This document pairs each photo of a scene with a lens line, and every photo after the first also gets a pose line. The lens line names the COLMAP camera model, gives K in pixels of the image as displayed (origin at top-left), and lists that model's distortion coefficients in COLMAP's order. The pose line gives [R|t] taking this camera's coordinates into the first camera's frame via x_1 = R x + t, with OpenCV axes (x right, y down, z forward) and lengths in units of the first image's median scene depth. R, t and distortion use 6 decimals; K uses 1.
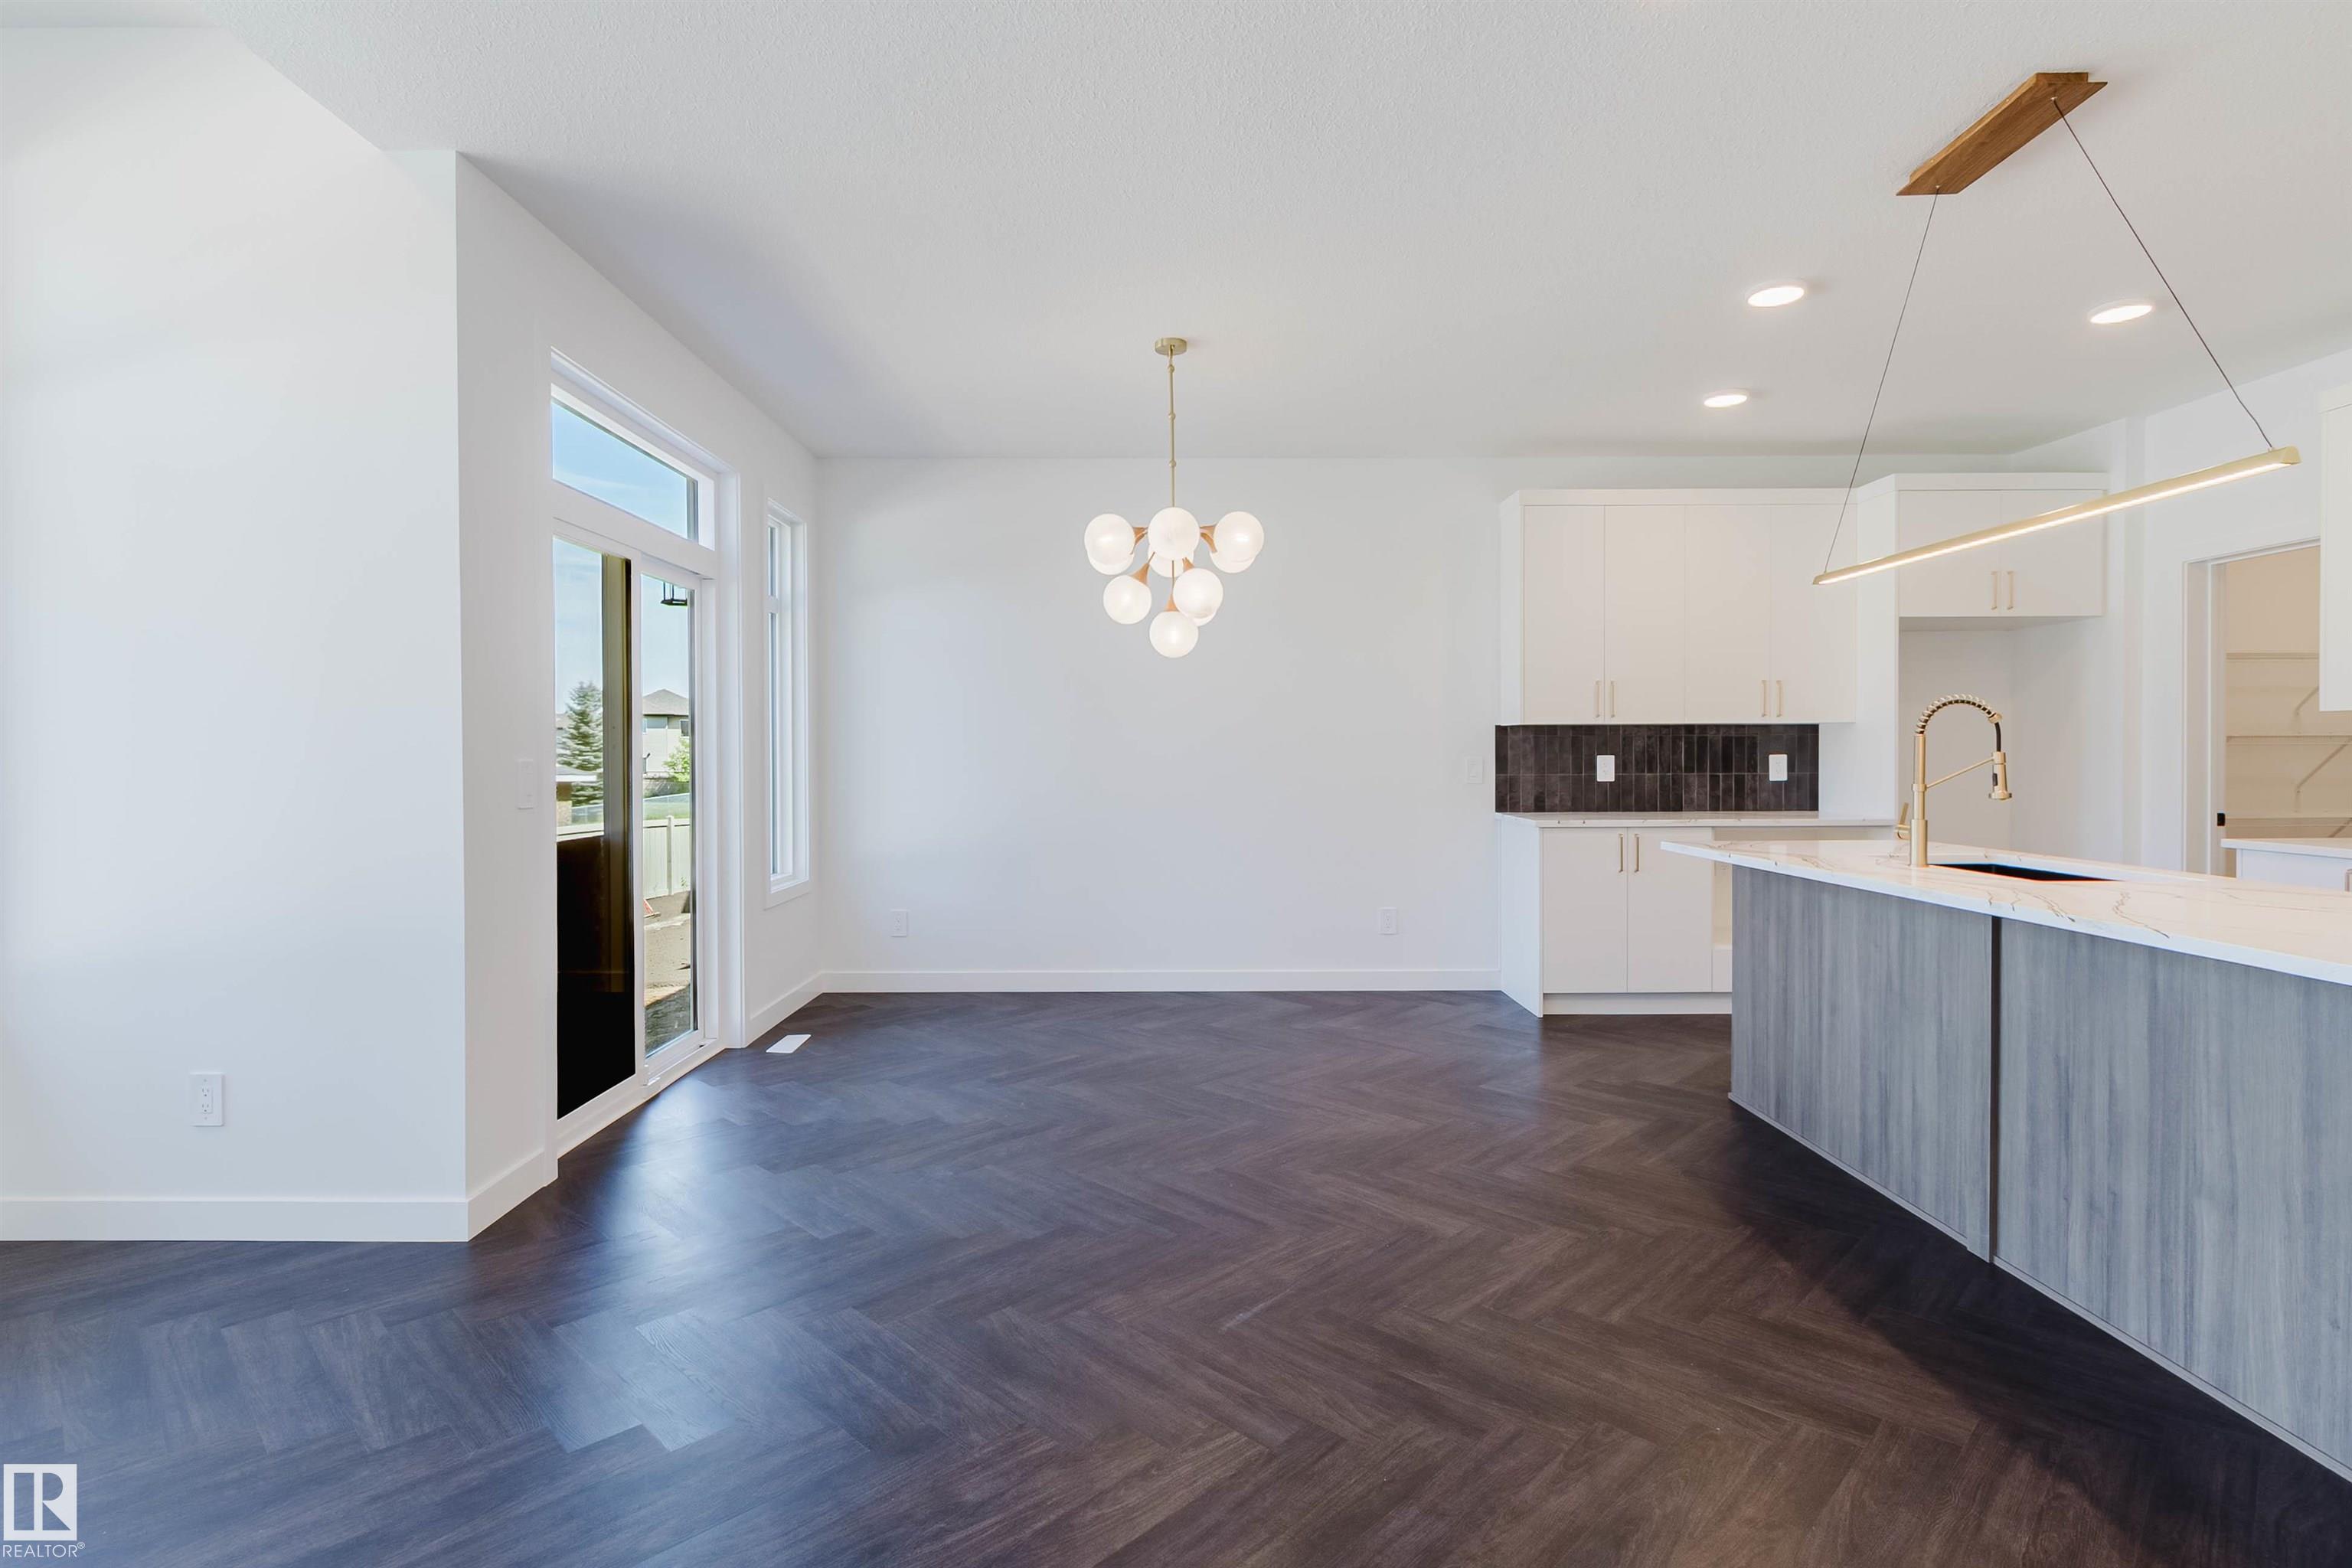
lens RADIAL K [[1161.9, 0, 1163.5], [0, 1161.9, 766.6], [0, 0, 1]] dist [0.005707, 0.000079]
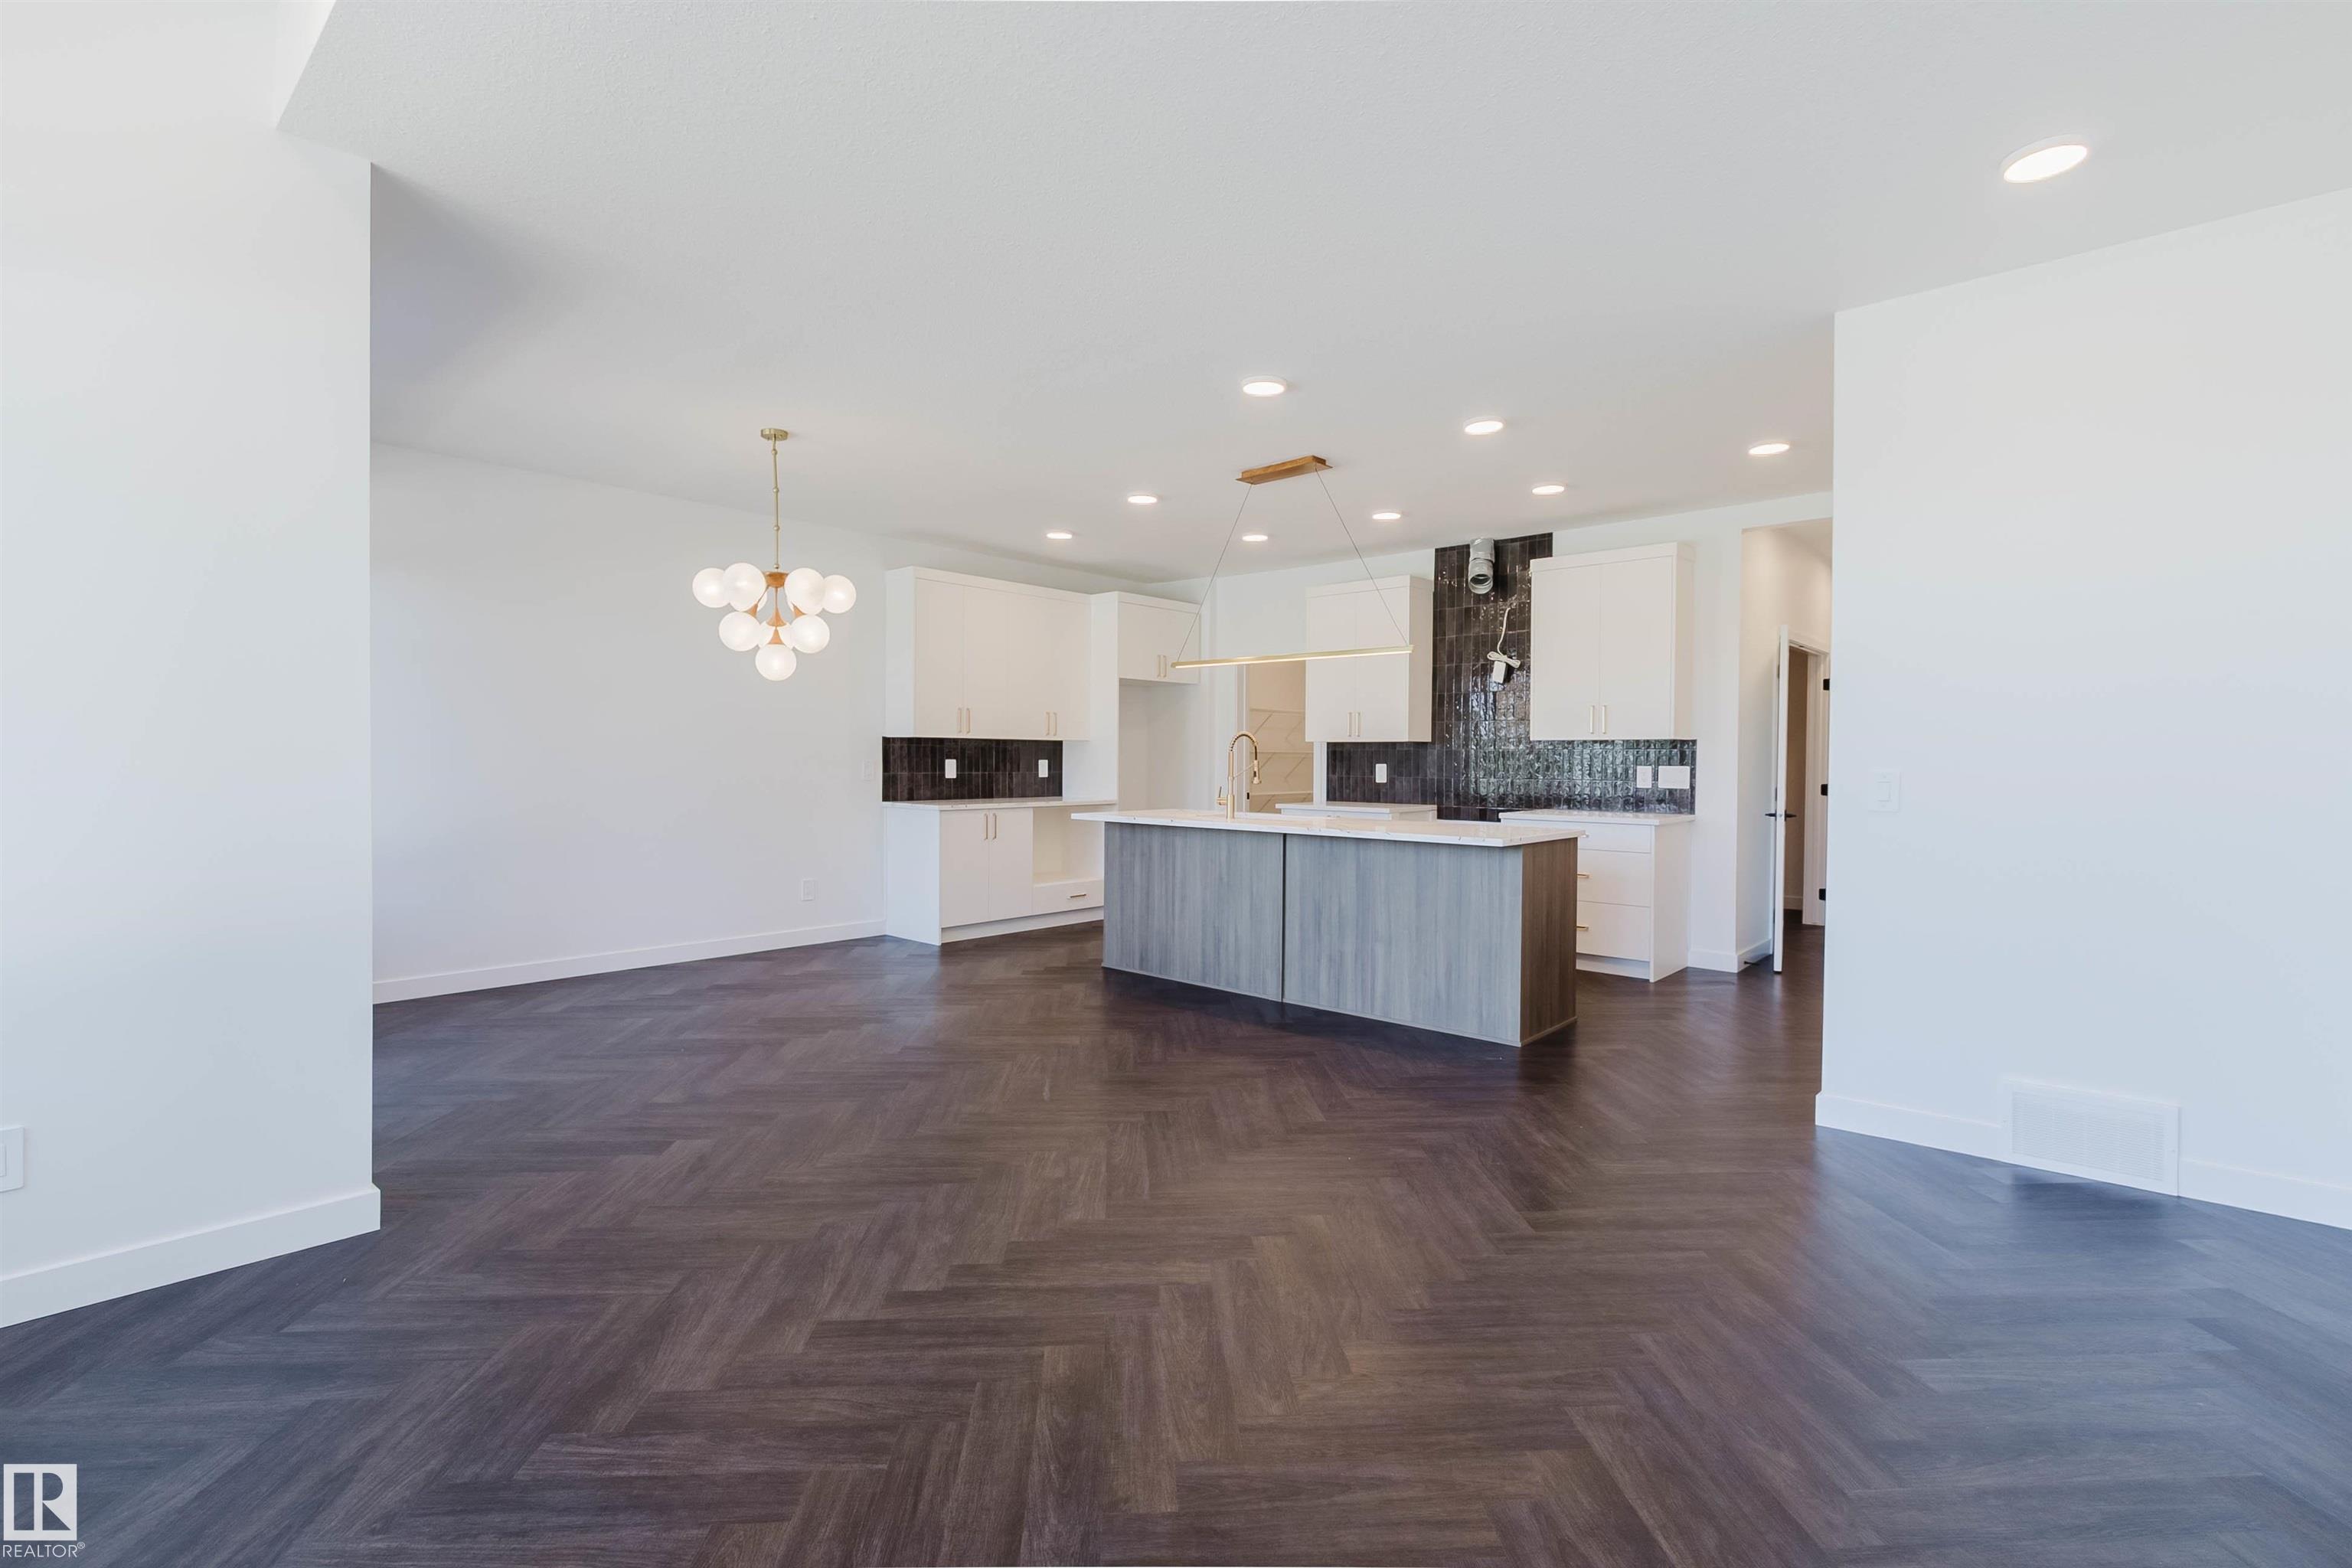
lens RADIAL K [[1077.8, 0, 1175.0], [0, 1077.8, 768.4], [0, 0, 1]] dist [-0.000269, 0.000992]
pose [[0.665651, 0.001082, 0.746262, -0.519302], [-0.000724, 0.999999, -0.000804, 0.002052], [-0.746263, -0.000005, 0.665652, -0.093016]]
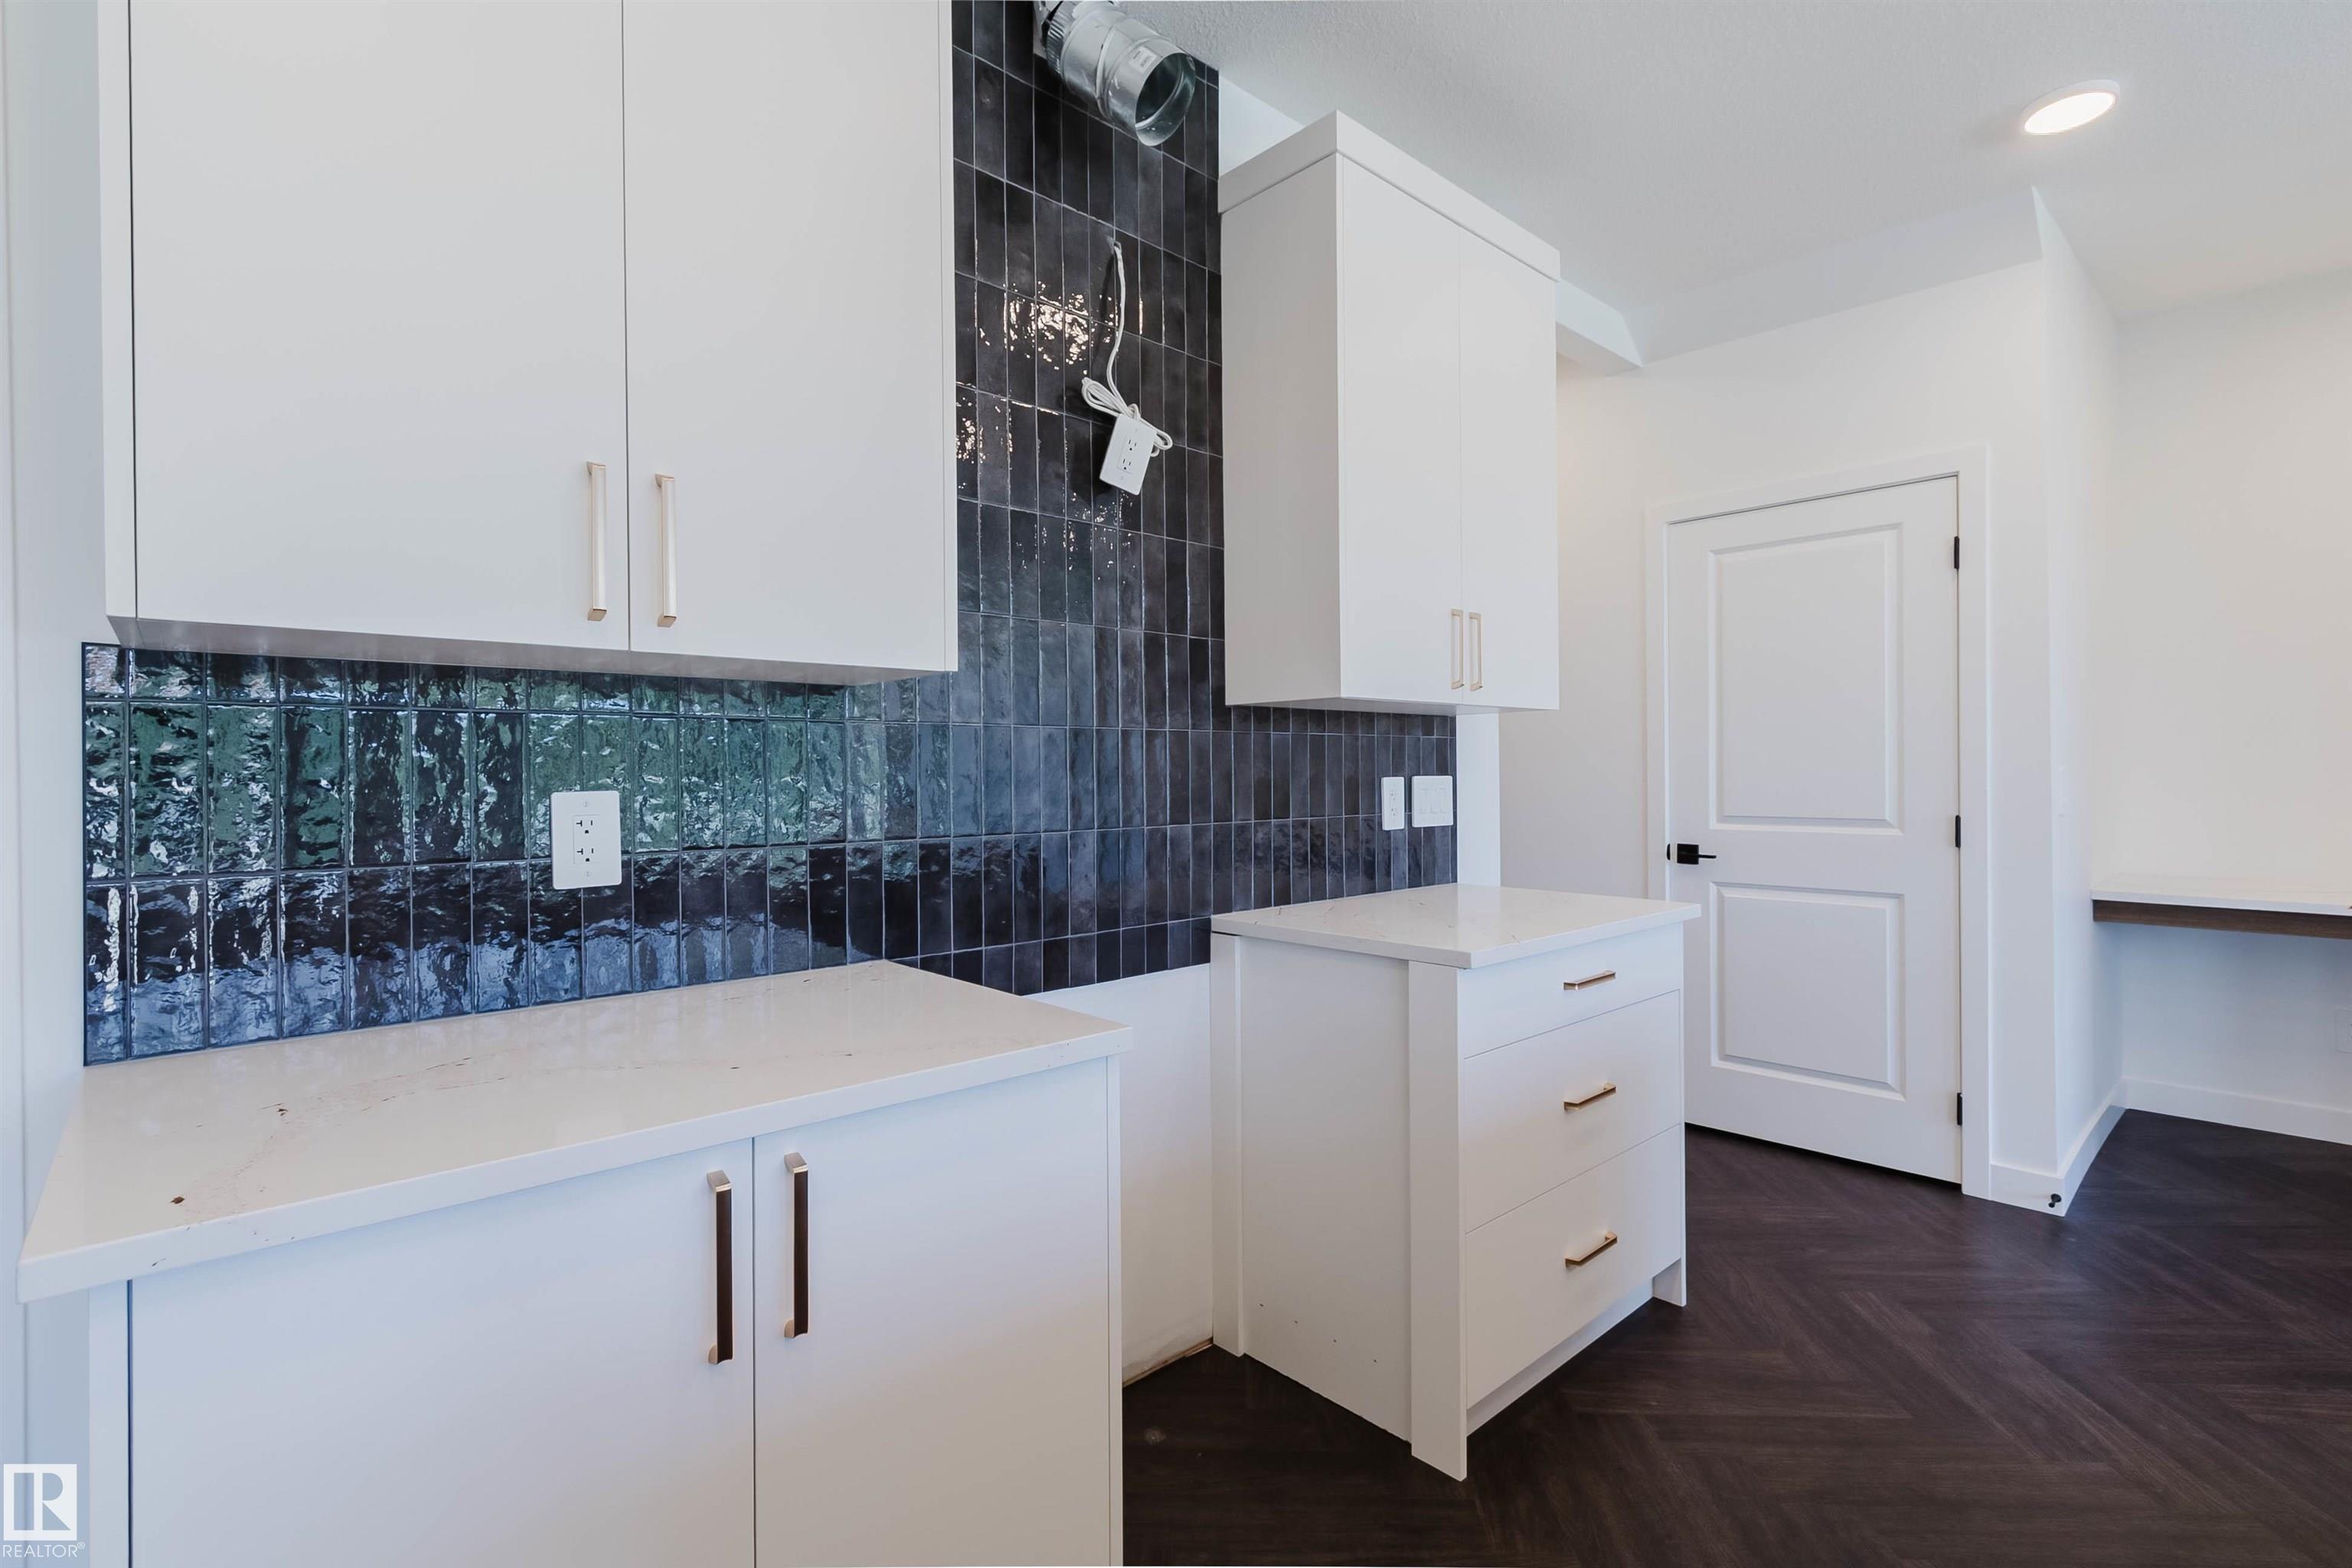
lens RADIAL K [[1077.8, 0, 1173.0], [0, 1077.8, 783.7], [0, 0, 1]] dist [-0.000269, 0.000992]
pose [[-0.683958, 0.005936, 0.729497, 0.585214], [0.020431, 0.999731, 0.011021, -0.007840], [-0.729235, 0.022442, -0.683895, 0.860020]]
